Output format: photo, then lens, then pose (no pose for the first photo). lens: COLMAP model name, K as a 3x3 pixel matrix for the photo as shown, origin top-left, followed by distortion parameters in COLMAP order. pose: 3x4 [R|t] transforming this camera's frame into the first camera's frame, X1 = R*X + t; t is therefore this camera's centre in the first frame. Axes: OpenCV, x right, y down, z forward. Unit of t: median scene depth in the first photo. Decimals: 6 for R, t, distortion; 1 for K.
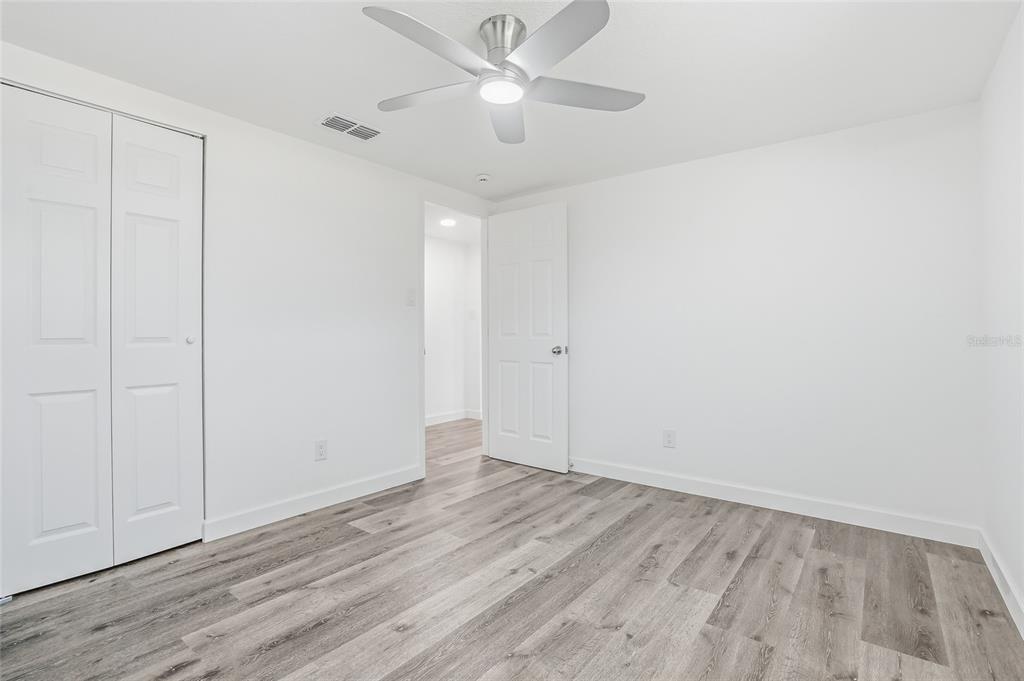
lens RADIAL K [[480.3, 0, 513.8], [0, 480.3, 337.5], [0, 0, 1]] dist [-0.066785, 0.030688]
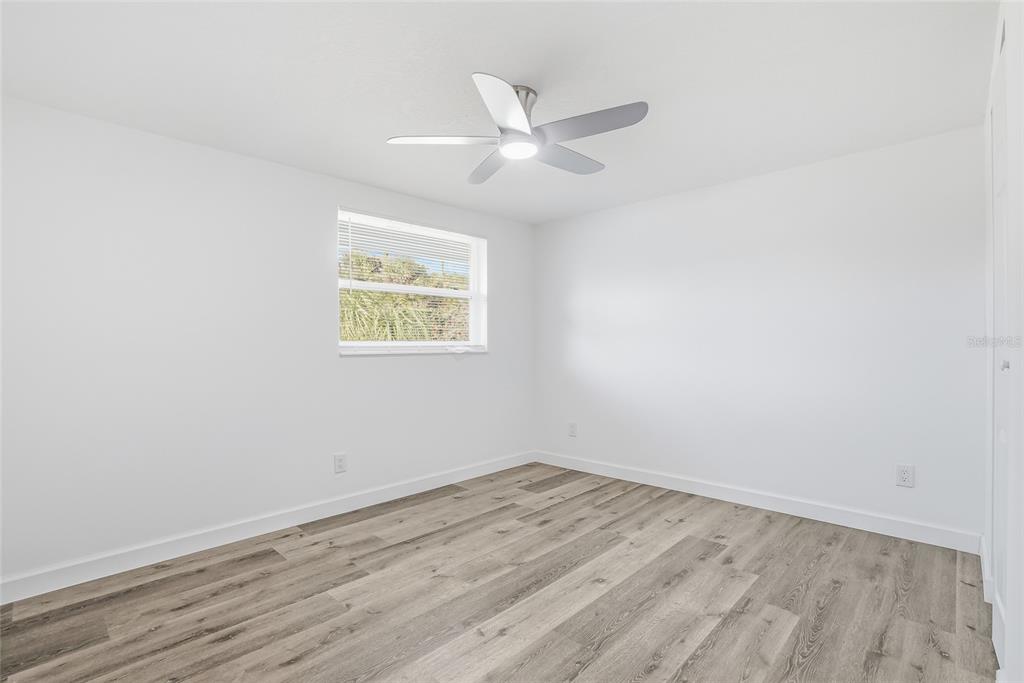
lens RADIAL K [[480.3, 0, 513.8], [0, 480.3, 338.5], [0, 0, 1]] dist [-0.066785, 0.030688]
pose [[-0.993563, 0.010234, 0.112817, -0.139749], [0.009416, 0.999925, -0.007784, -0.040921], [-0.112888, -0.006672, -0.993585, 2.112249]]
